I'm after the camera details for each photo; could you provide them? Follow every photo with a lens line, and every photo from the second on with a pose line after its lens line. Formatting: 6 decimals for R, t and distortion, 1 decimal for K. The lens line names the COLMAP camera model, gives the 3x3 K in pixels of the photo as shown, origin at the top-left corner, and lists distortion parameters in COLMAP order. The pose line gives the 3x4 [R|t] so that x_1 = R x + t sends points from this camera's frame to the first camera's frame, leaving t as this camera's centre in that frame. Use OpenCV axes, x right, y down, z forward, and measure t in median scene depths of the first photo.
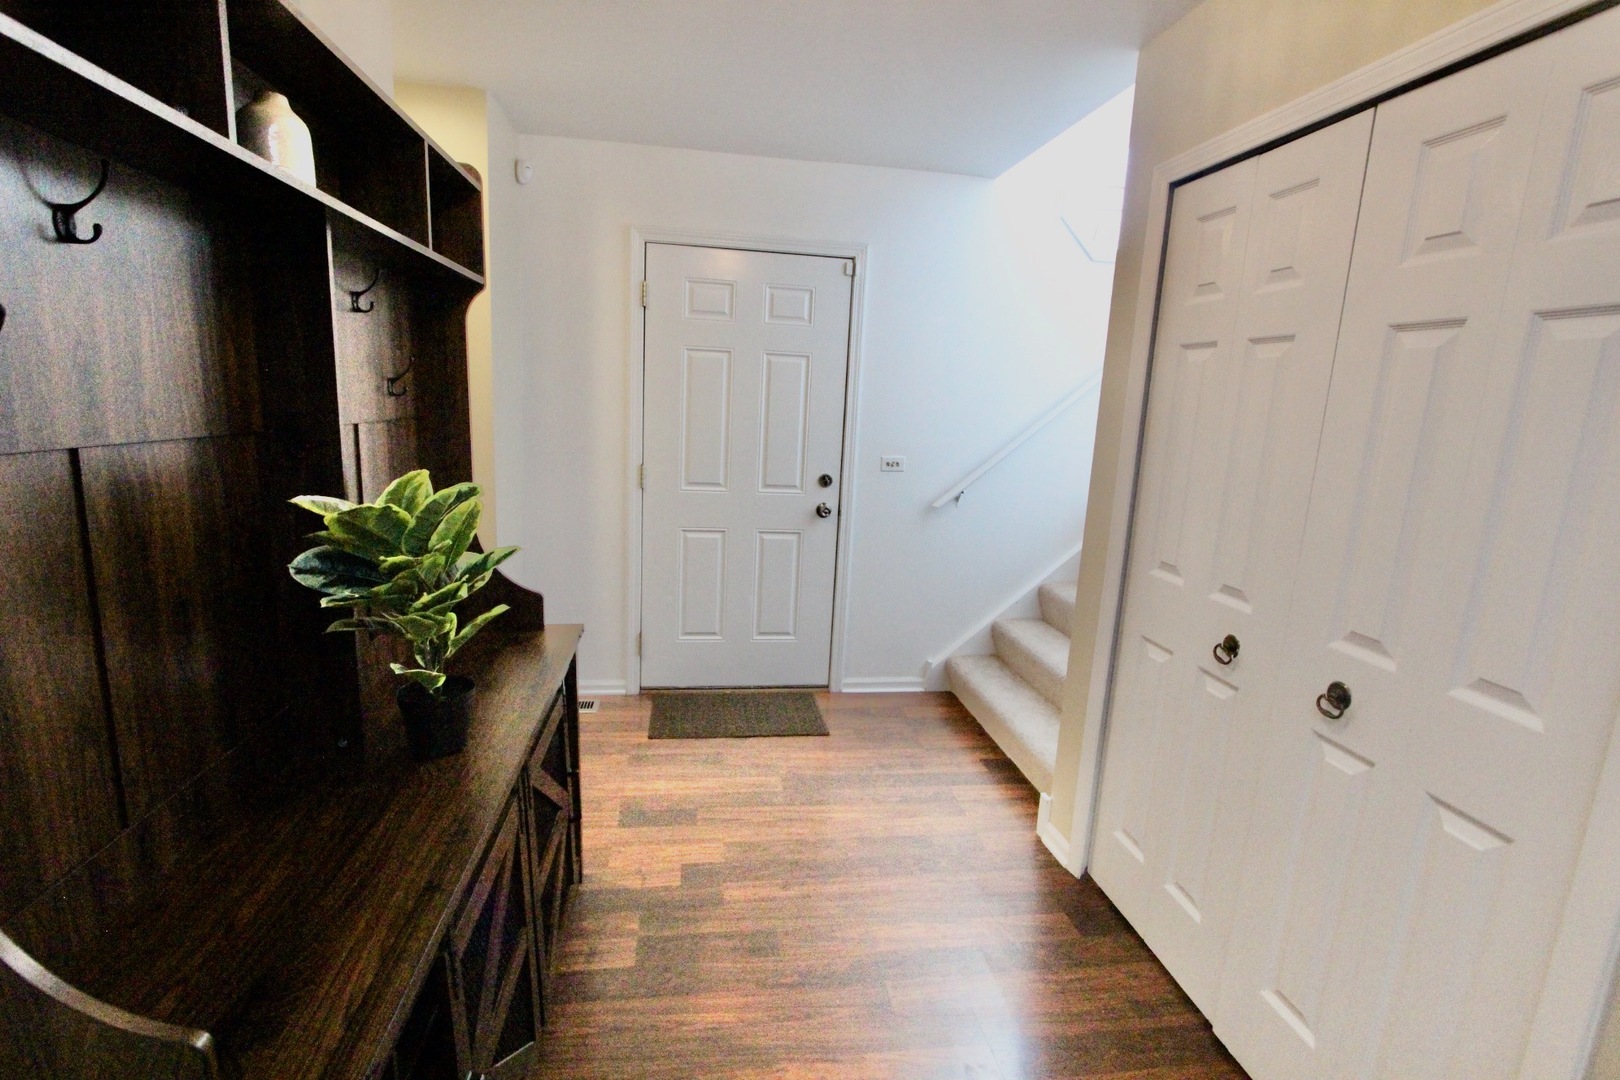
lens RADIAL K [[747.6, 0, 809.0], [0, 747.6, 543.9], [0, 0, 1]] dist [-0.019088, 0.004056]
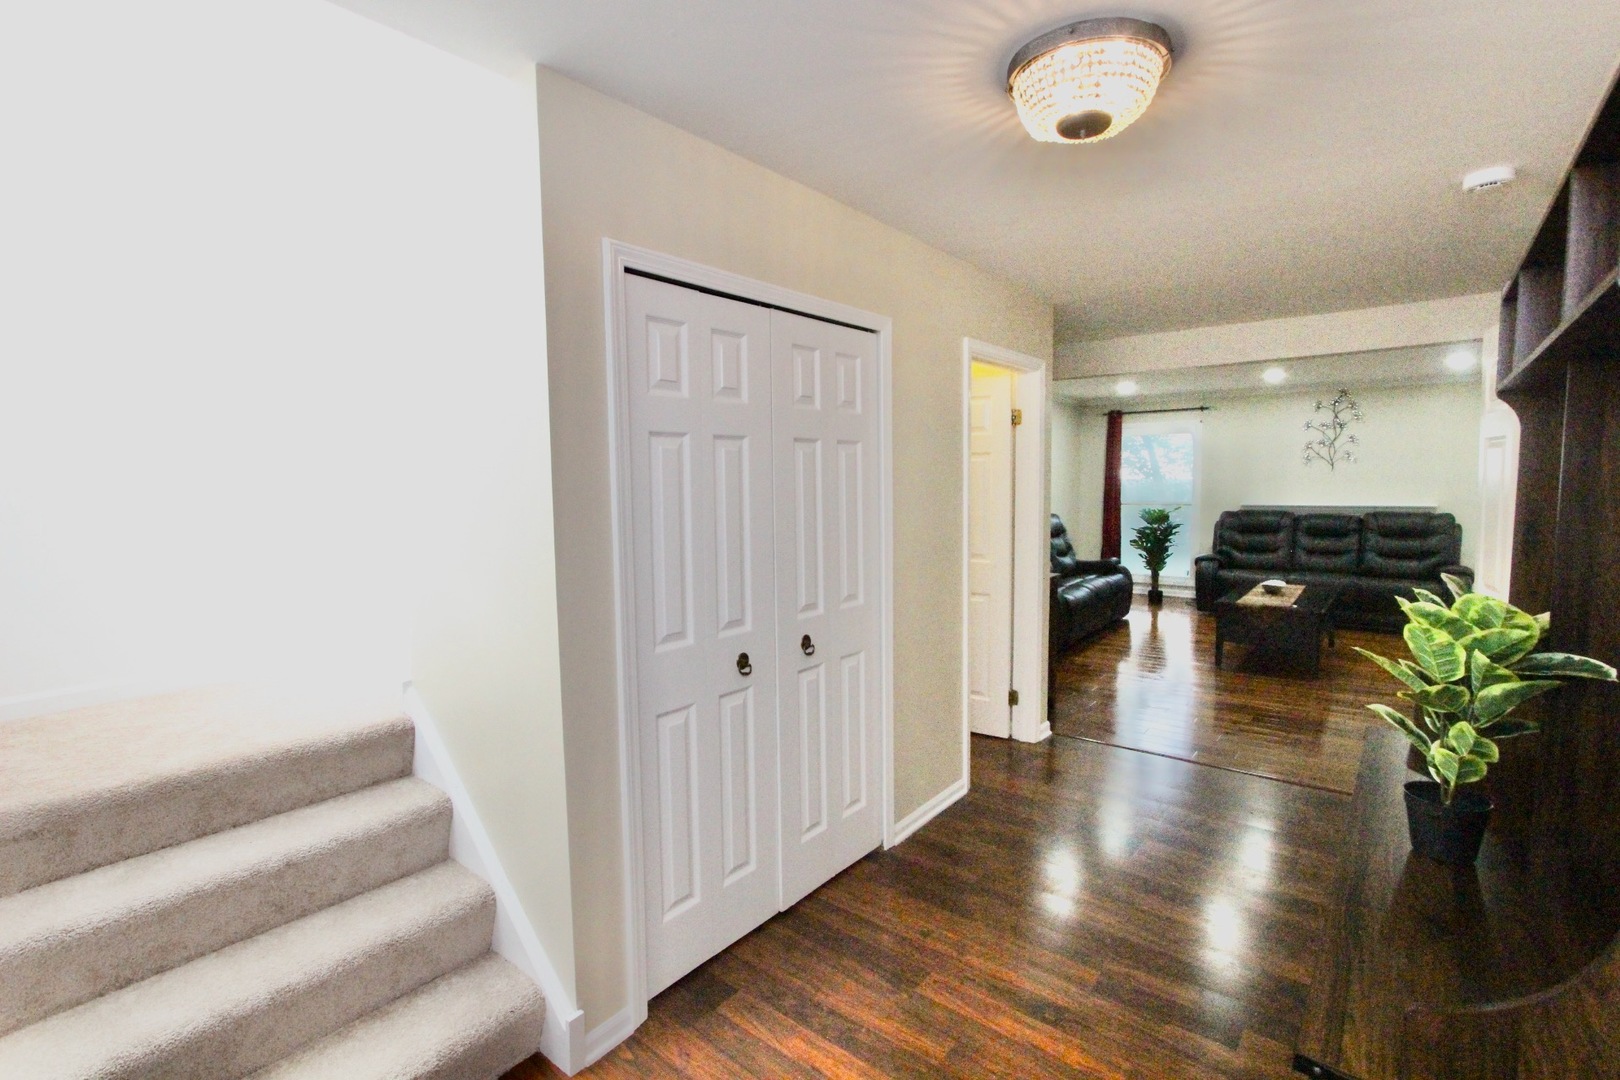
lens RADIAL K [[747.6, 0, 809.2], [0, 747.6, 539.0], [0, 0, 1]] dist [-0.019088, 0.004056]
pose [[-0.672300, -0.100717, 0.733395, -0.495469], [0.122200, 0.962011, 0.244133, -0.402341], [-0.730123, 0.253752, -0.634453, 1.772014]]
